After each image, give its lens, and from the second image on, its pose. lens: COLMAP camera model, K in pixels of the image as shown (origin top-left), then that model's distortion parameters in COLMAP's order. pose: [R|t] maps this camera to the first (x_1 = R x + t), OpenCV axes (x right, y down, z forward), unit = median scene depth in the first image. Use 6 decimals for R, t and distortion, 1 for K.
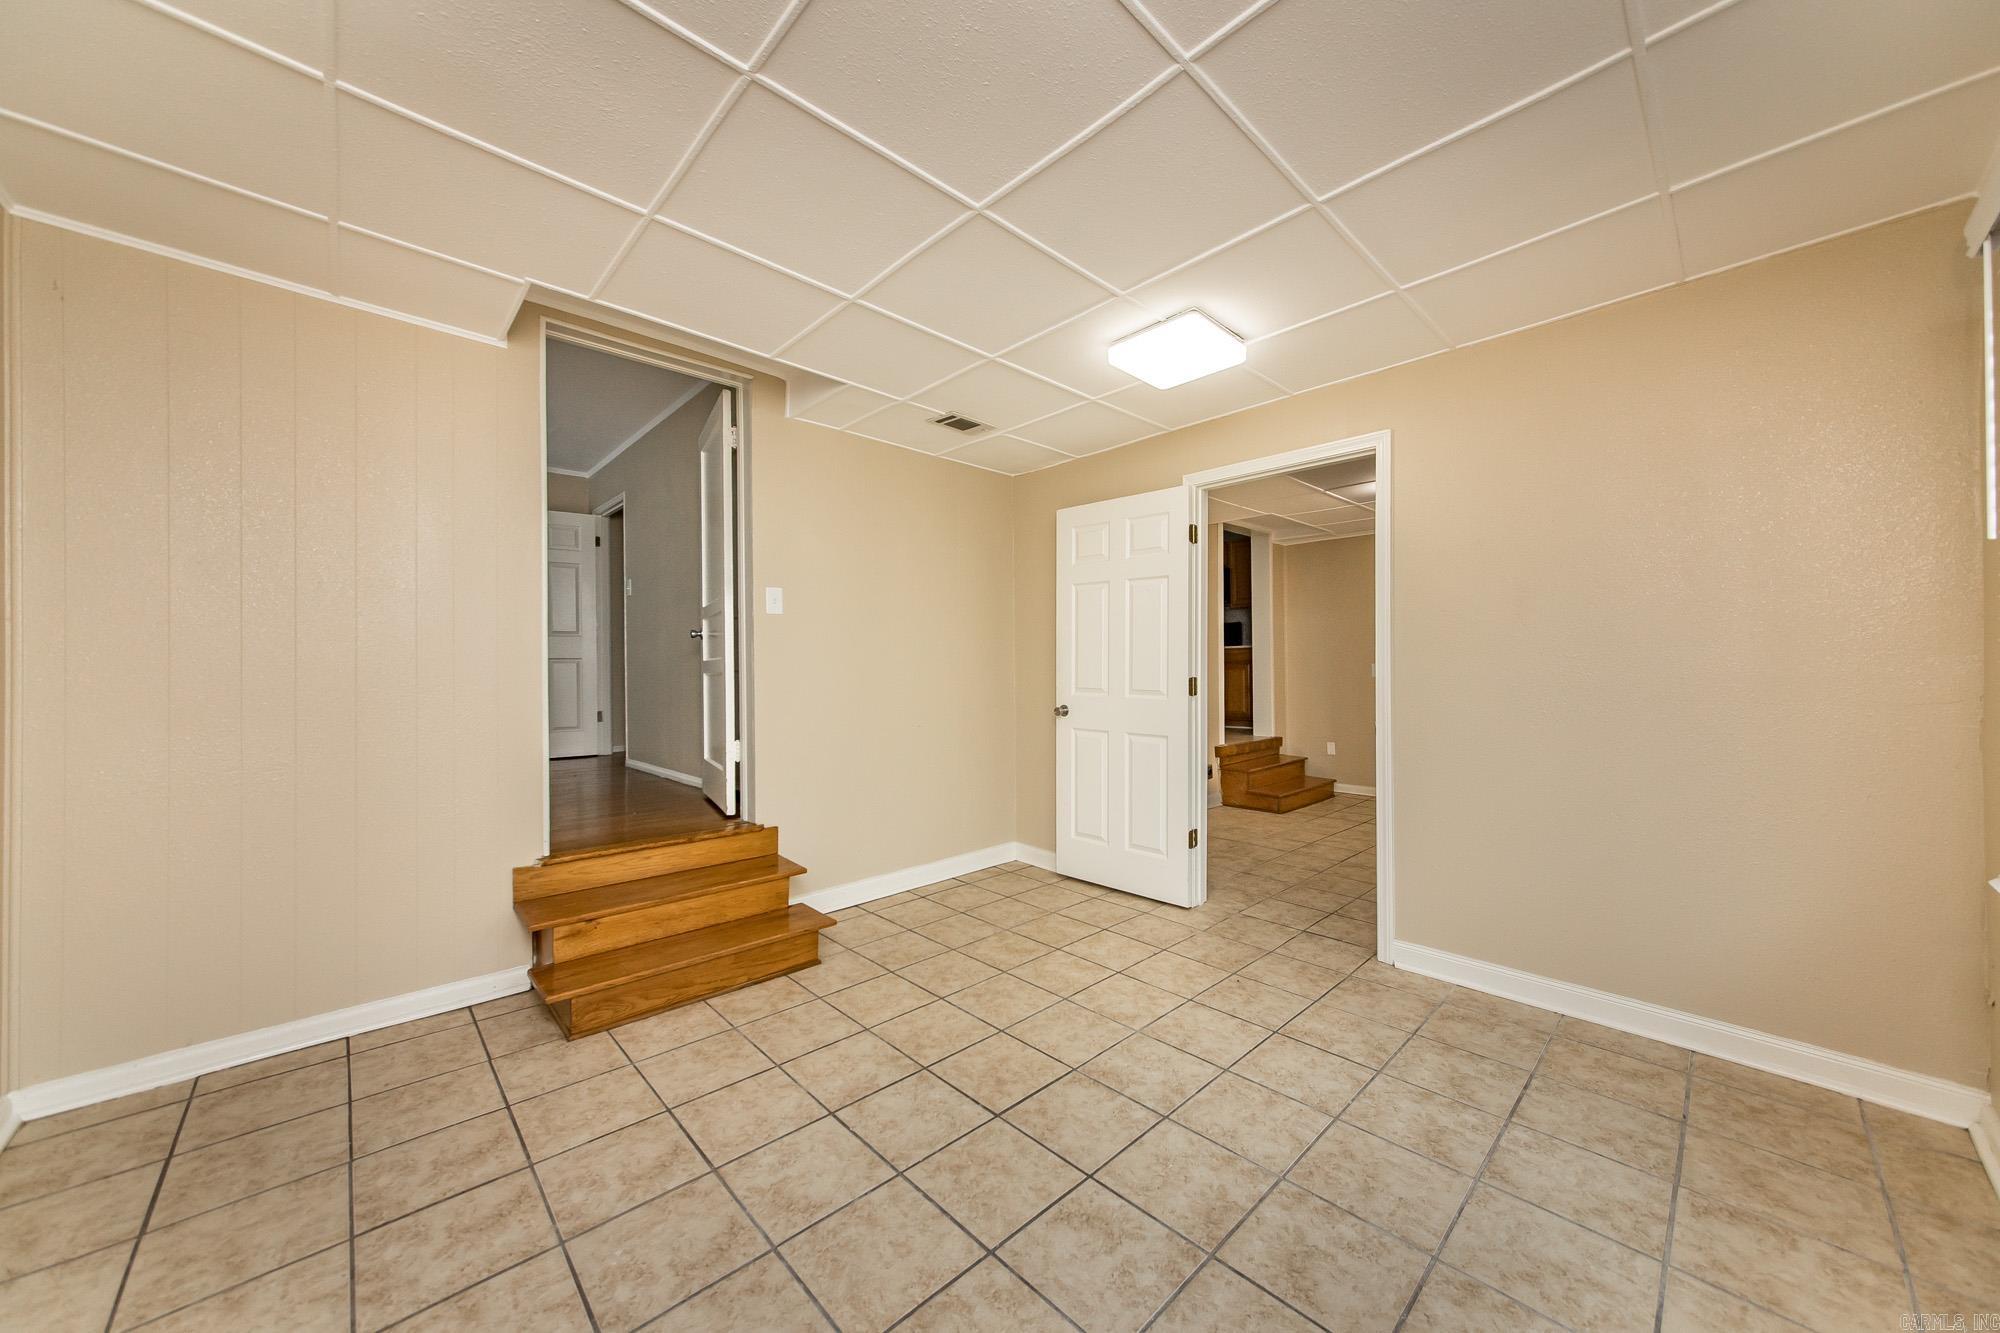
lens RADIAL K [[706.3, 0, 1000.0], [0, 706.3, 666.5], [0, 0, 1]] dist [-0.042022, 0.011811]
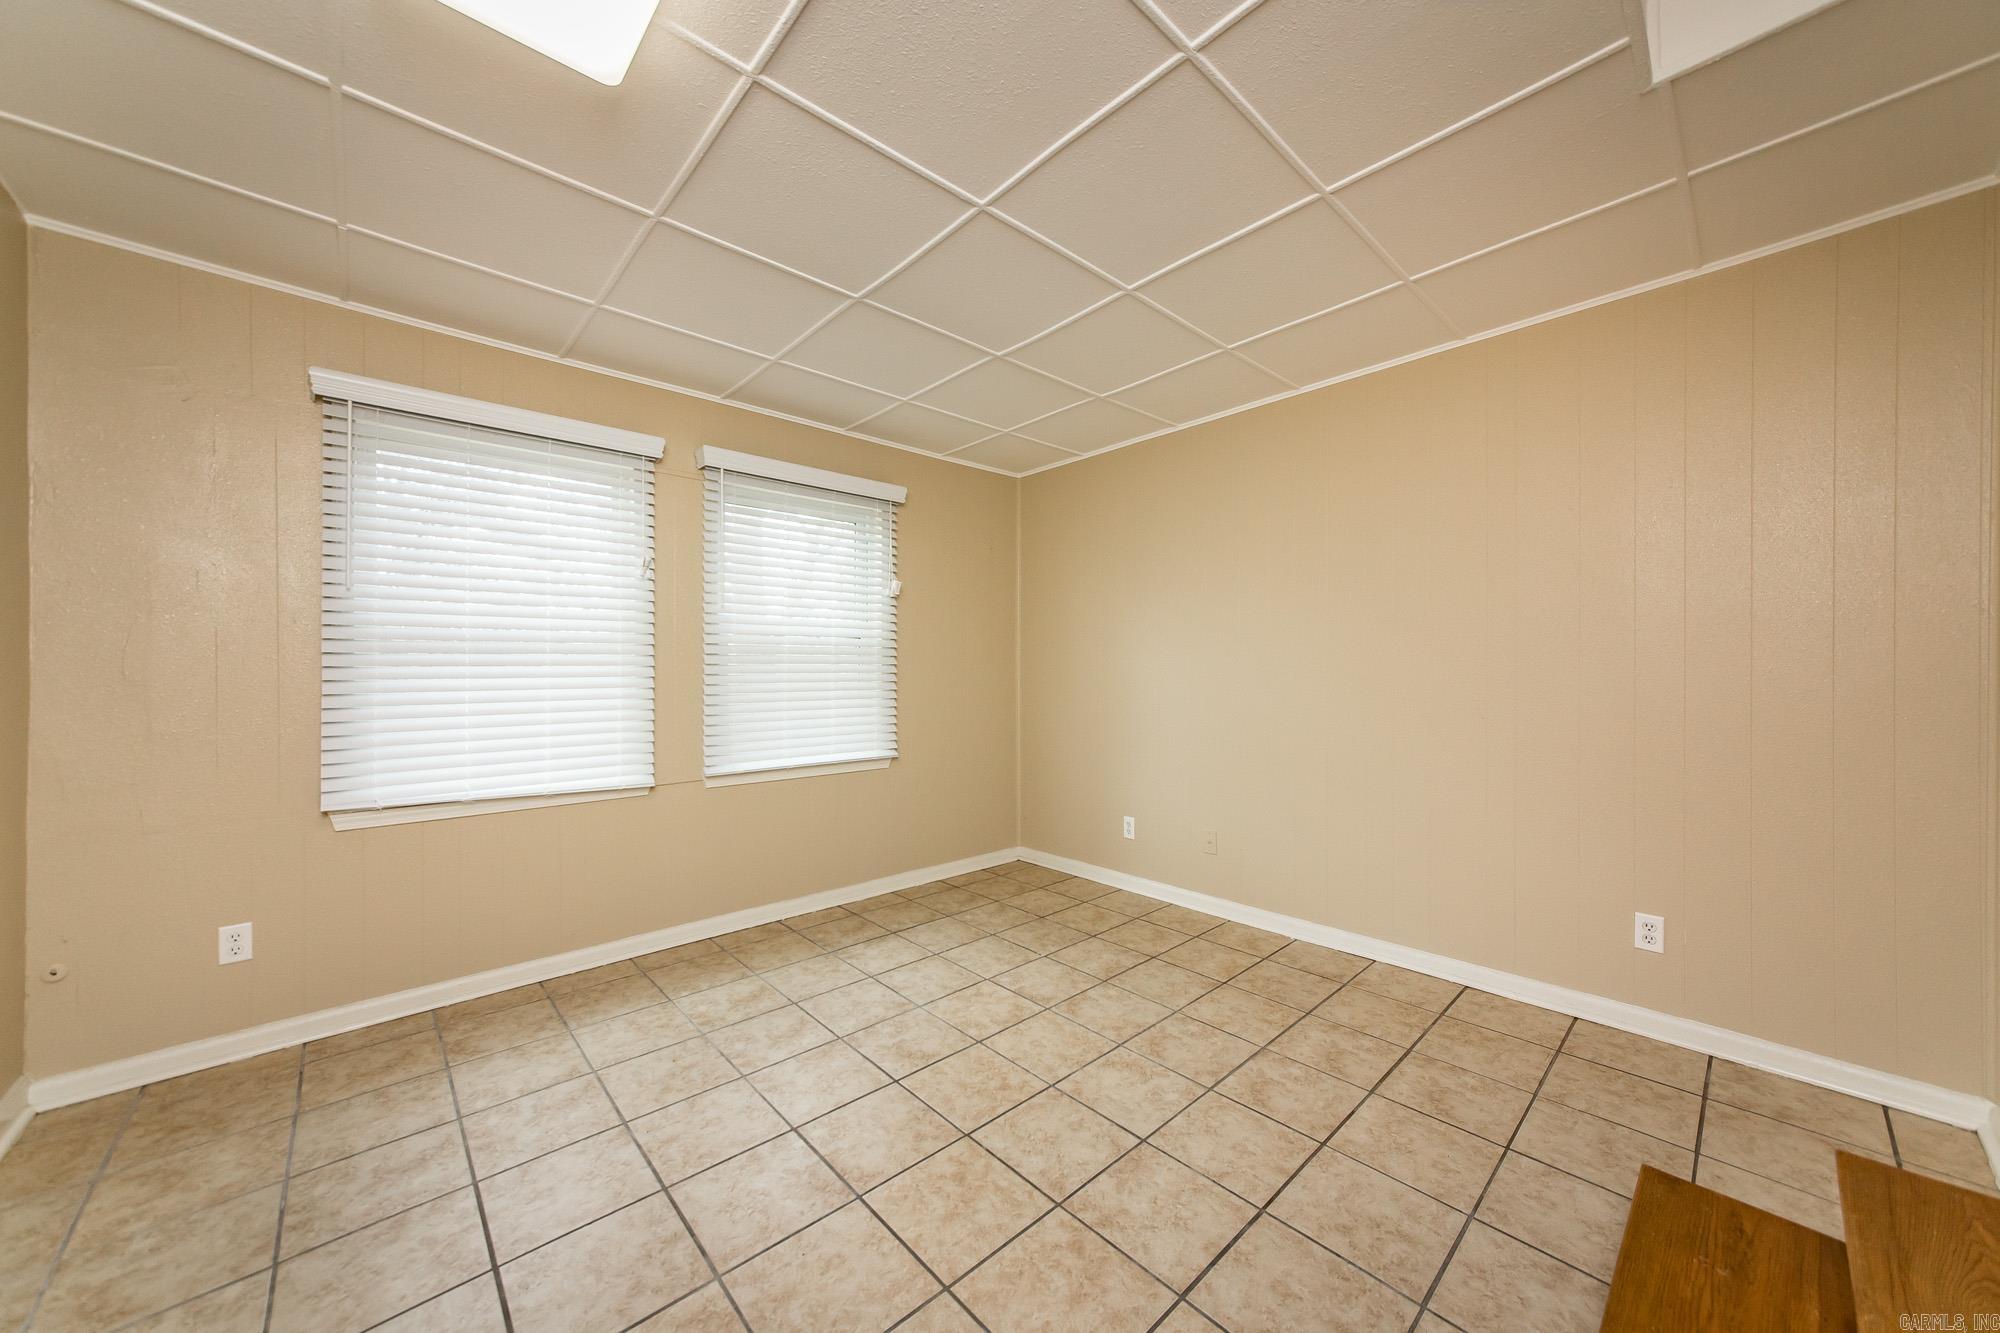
lens RADIAL K [[726.6, 0, 994.5], [0, 726.6, 661.5], [0, 0, 1]] dist [0.000113, 0.000130]
pose [[-0.999731, 0.004665, 0.022730, -0.068345], [0.004323, 0.999877, -0.015087, 0.012193], [-0.022798, -0.014985, -0.999628, 2.033959]]
